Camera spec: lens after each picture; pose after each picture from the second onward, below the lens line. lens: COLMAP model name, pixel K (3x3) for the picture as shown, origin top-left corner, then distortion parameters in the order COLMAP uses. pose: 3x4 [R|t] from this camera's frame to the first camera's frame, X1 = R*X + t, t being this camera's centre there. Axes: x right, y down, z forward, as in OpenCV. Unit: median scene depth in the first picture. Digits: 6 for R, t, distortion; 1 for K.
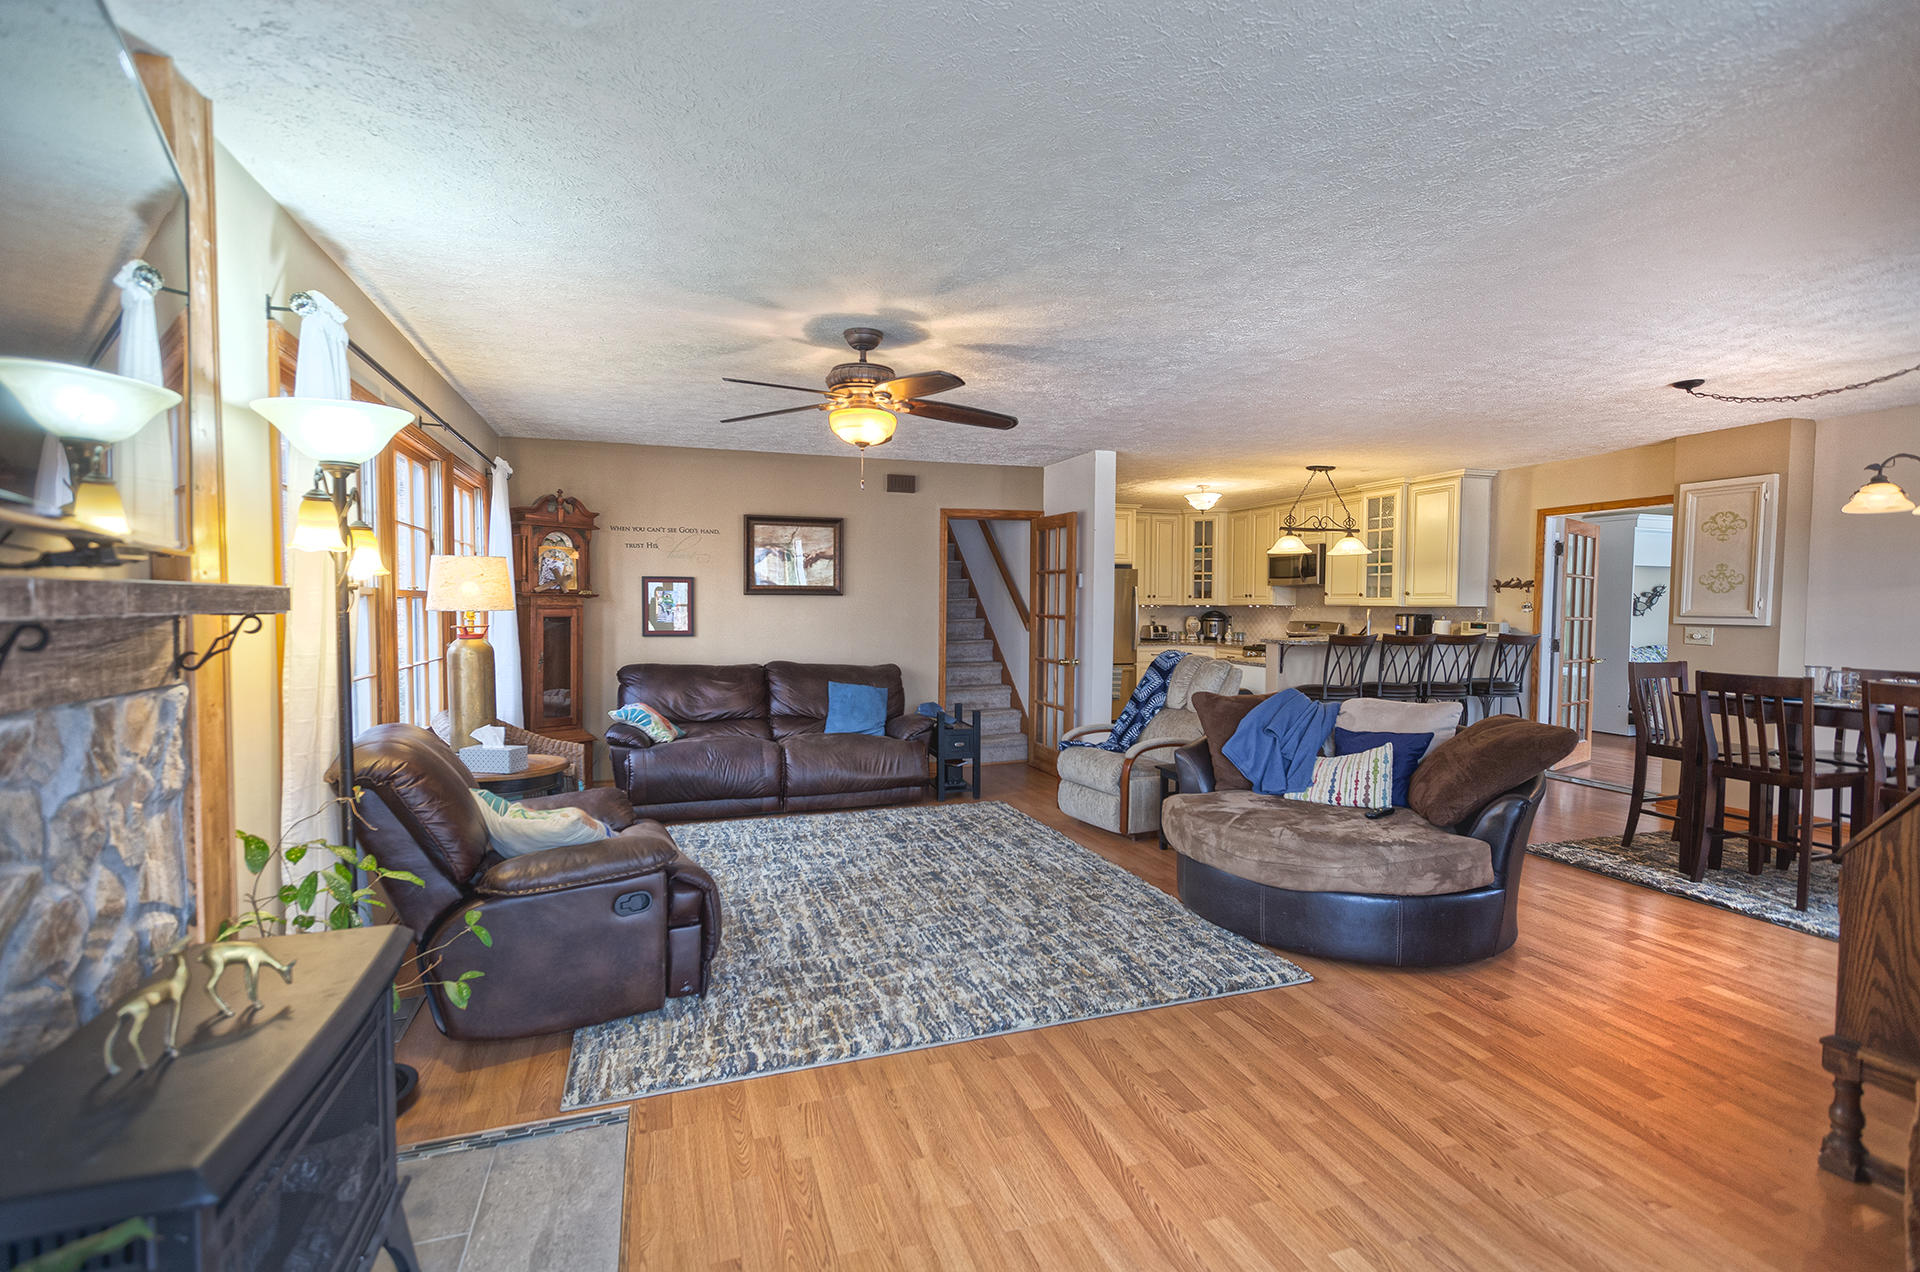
lens RADIAL K [[884.7, 0, 941.0], [0, 884.7, 634.0], [0, 0, 1]] dist [0.012975, -0.002867]
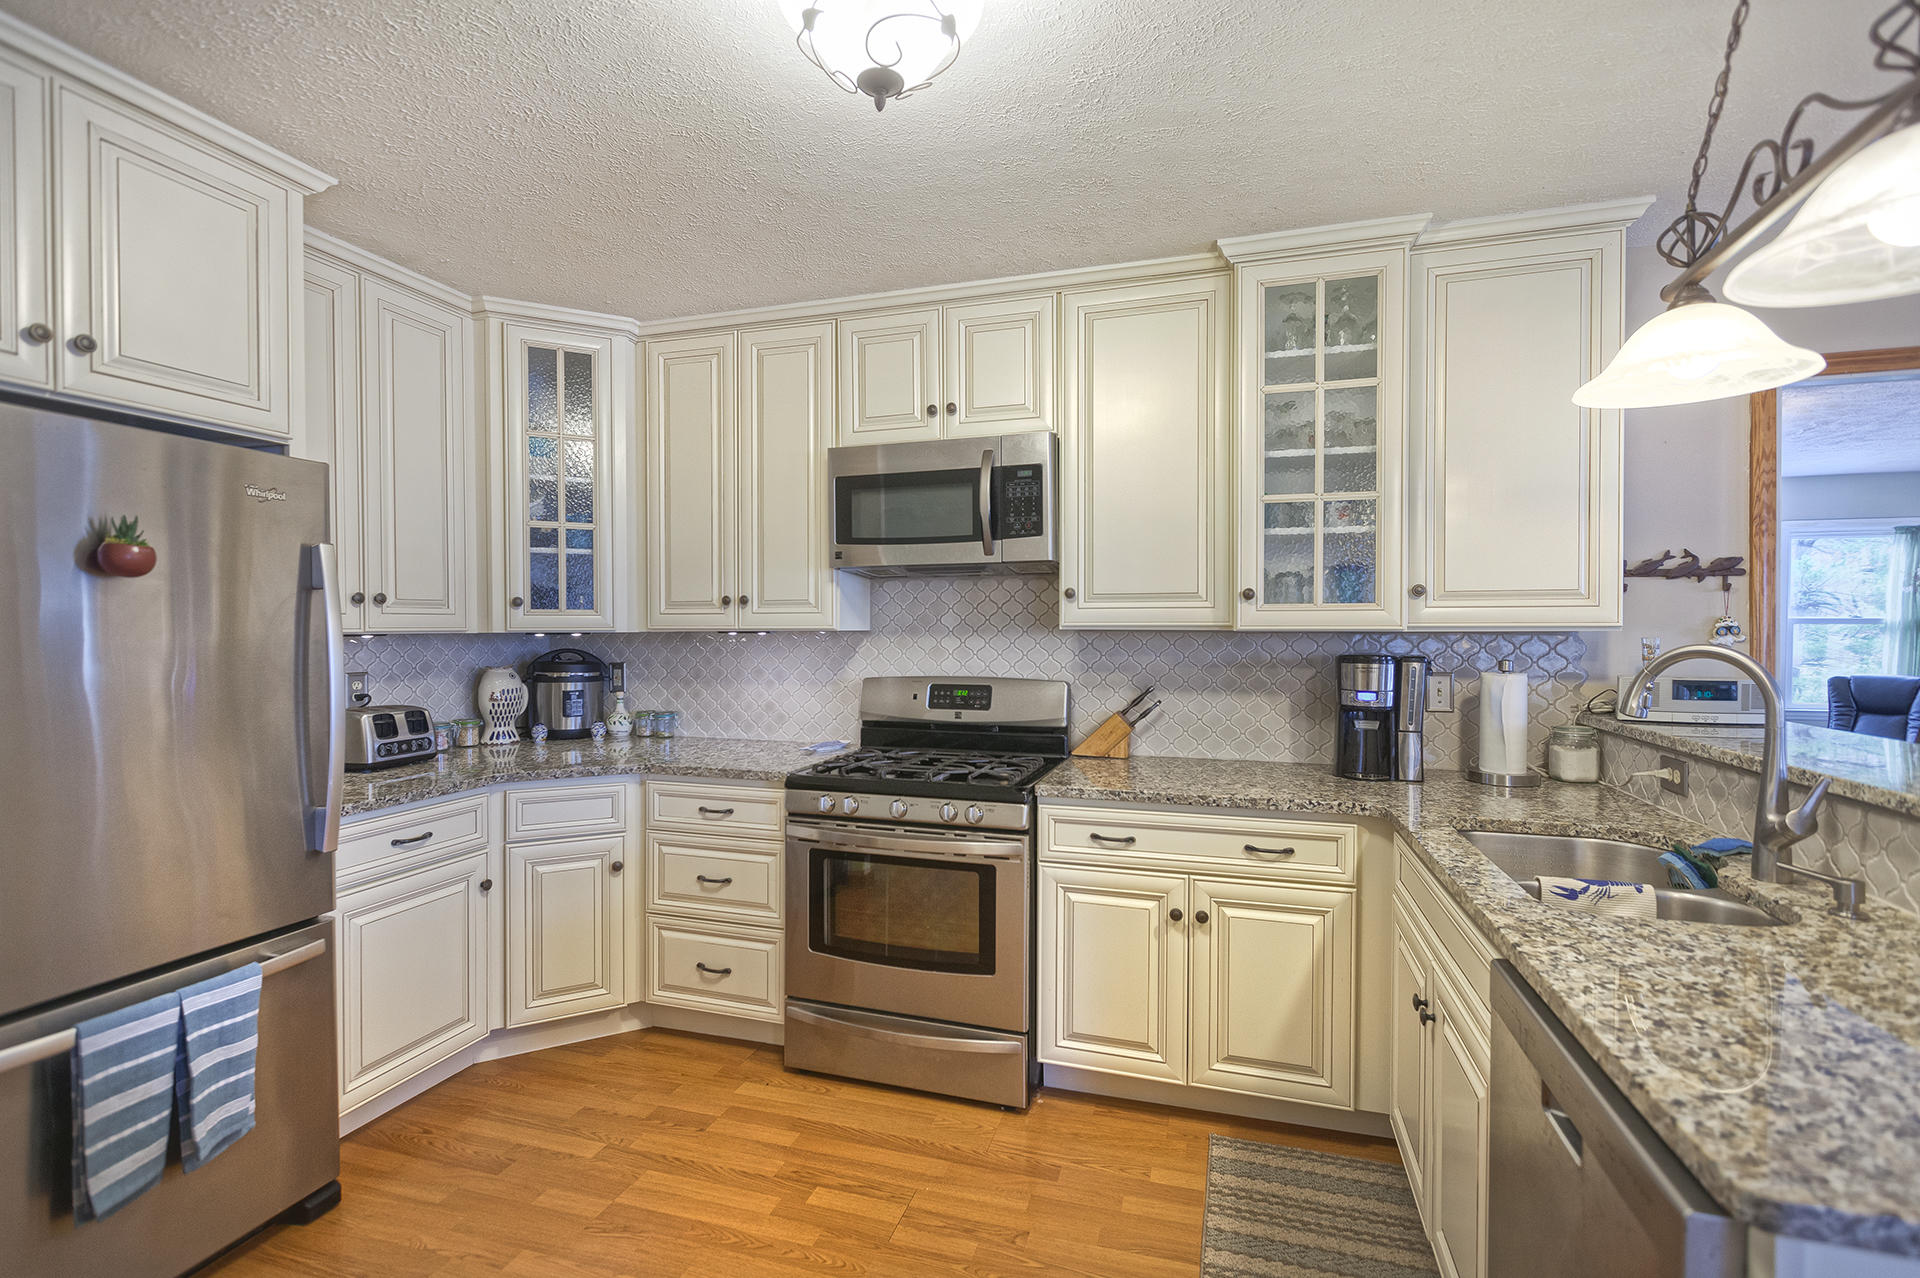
lens RADIAL K [[884.7, 0, 963.9], [0, 884.7, 635.6], [0, 0, 1]] dist [0.012975, -0.002867]
pose [[0.582916, -0.011929, 0.812445, 0.163799], [0.031648, 0.999467, -0.008032, -0.030707], [-0.811916, 0.030394, 0.582983, 0.894526]]
